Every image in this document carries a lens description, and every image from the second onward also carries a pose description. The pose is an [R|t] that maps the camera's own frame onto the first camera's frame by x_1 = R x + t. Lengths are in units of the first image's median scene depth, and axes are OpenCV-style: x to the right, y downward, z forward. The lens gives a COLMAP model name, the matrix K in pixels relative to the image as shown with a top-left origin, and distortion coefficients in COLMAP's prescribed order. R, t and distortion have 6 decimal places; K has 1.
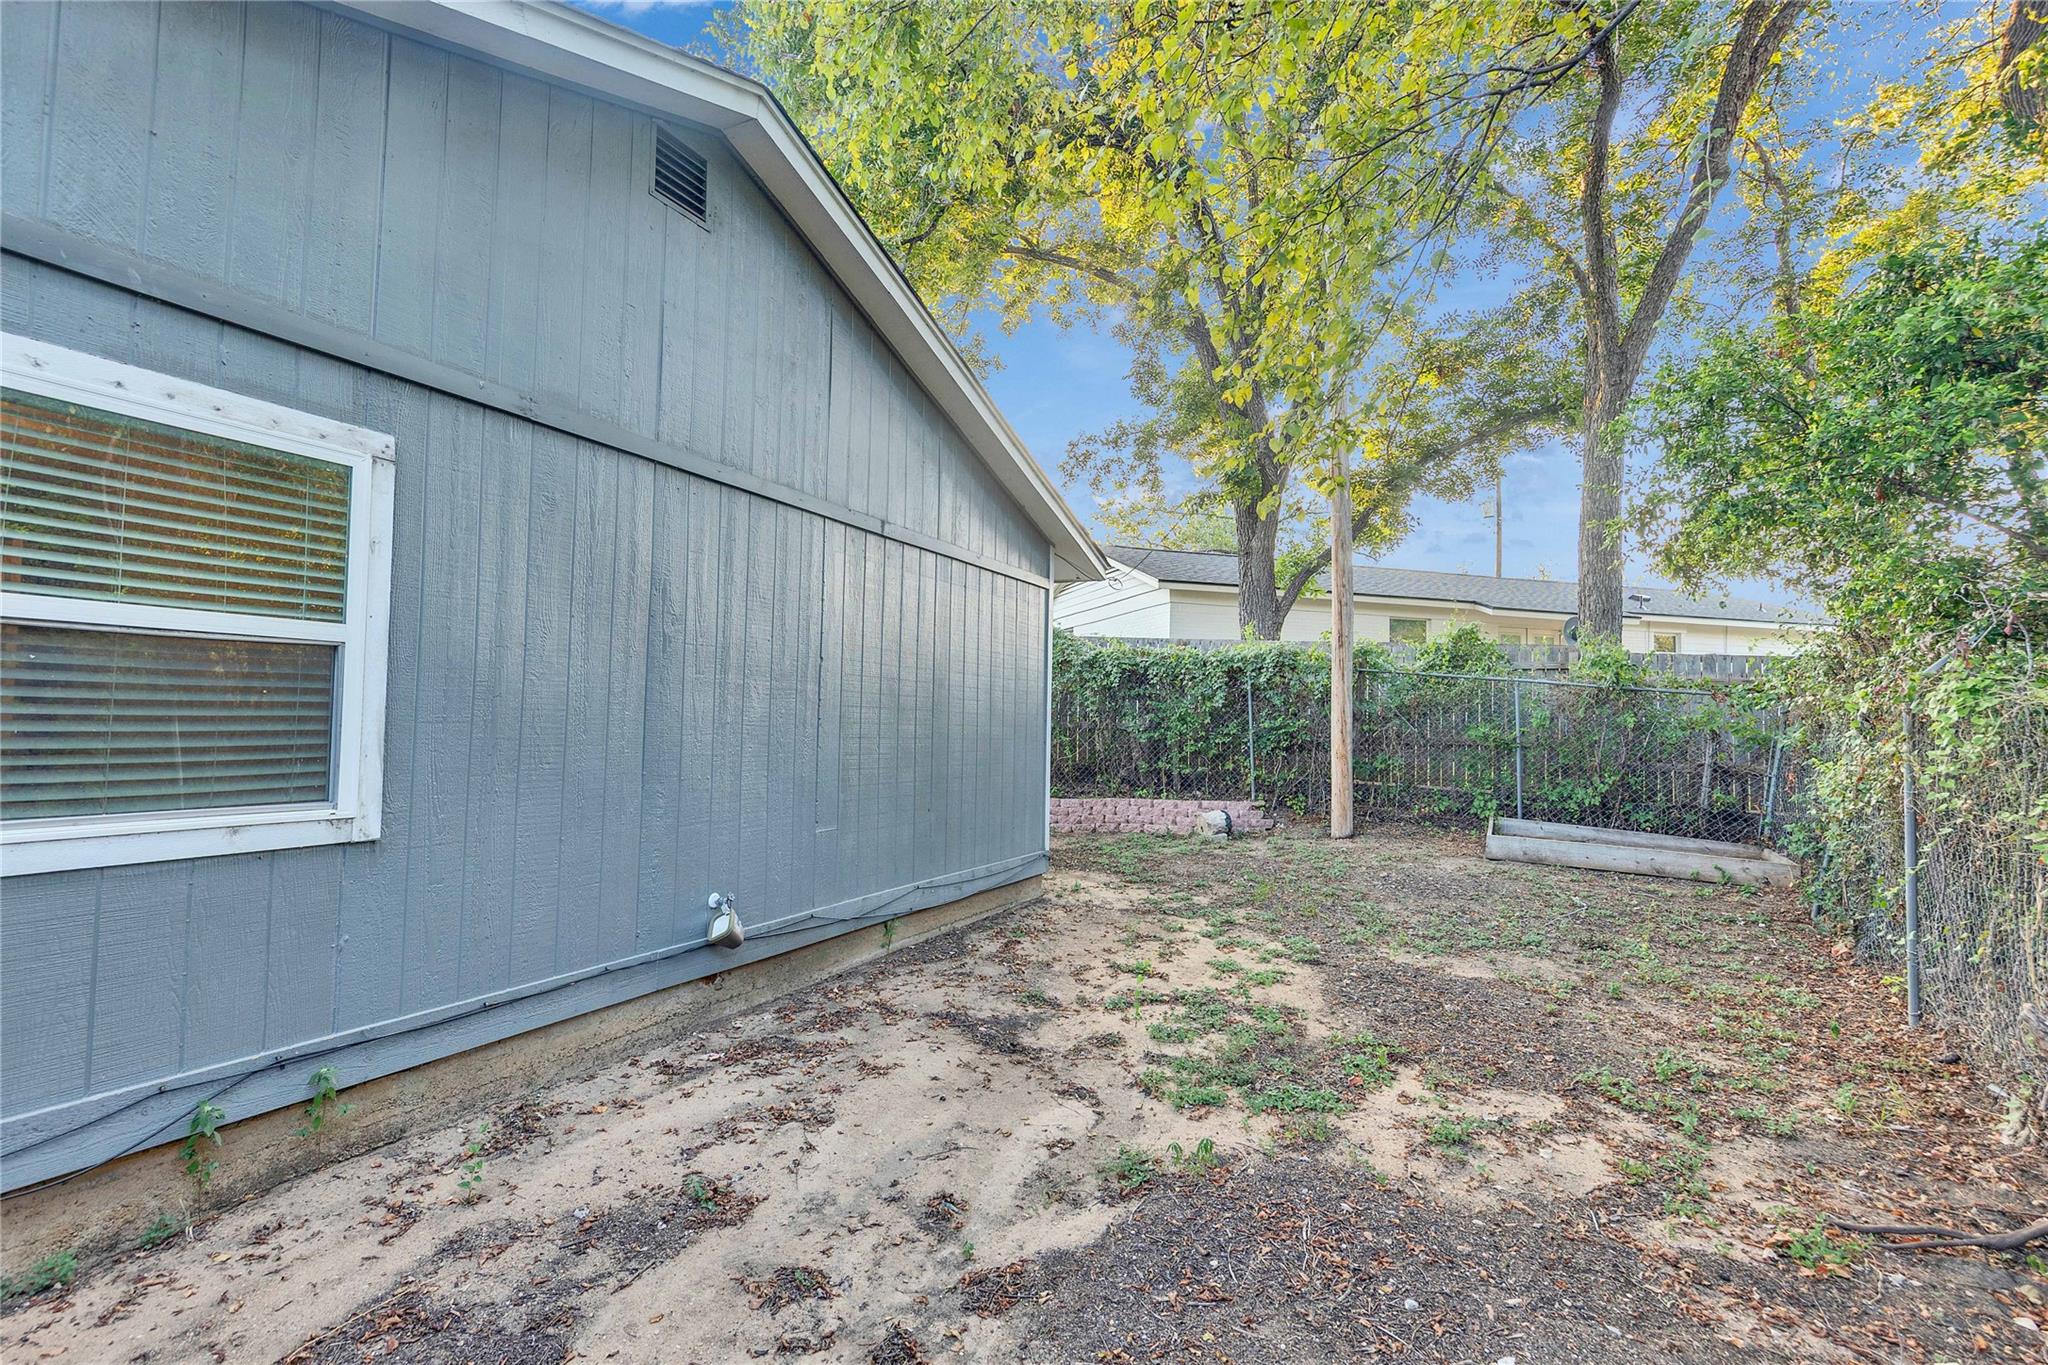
lens RADIAL K [[918.5, 0, 1021.1], [0, 918.5, 683.4], [0, 0, 1]] dist [0.000575, -0.000322]
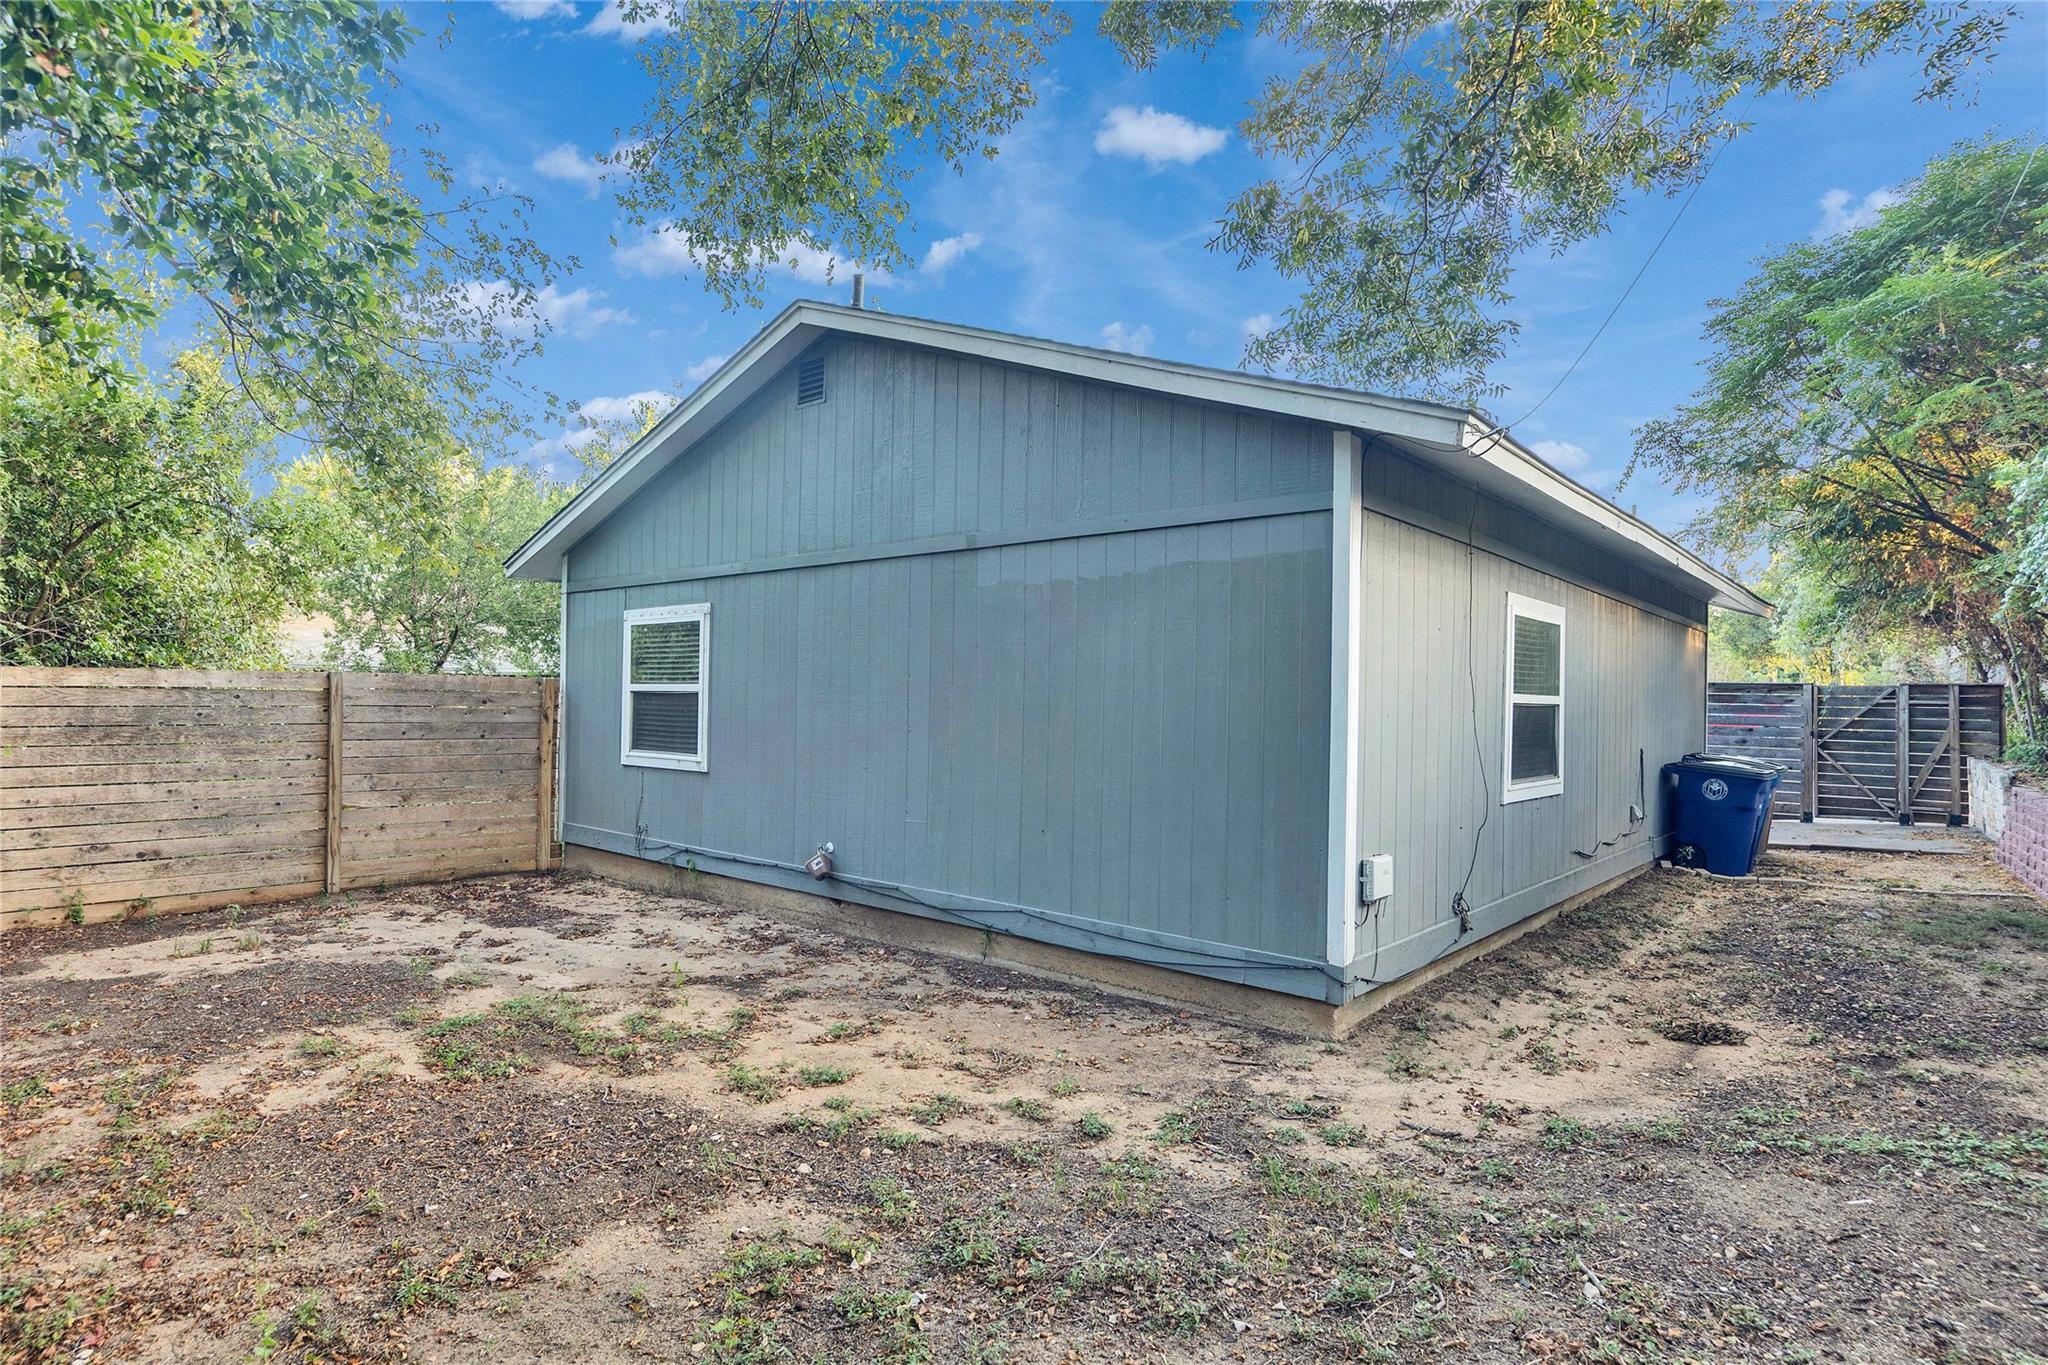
lens RADIAL K [[1033.6, 0, 1021.4], [0, 1033.6, 687.1], [0, 0, 1]] dist [0.006907, 0.000463]
pose [[-0.213470, -0.033713, -0.976368, 1.390896], [0.022177, 0.998980, -0.039342, 0.056766], [0.976698, -0.030052, -0.212504, 1.873193]]
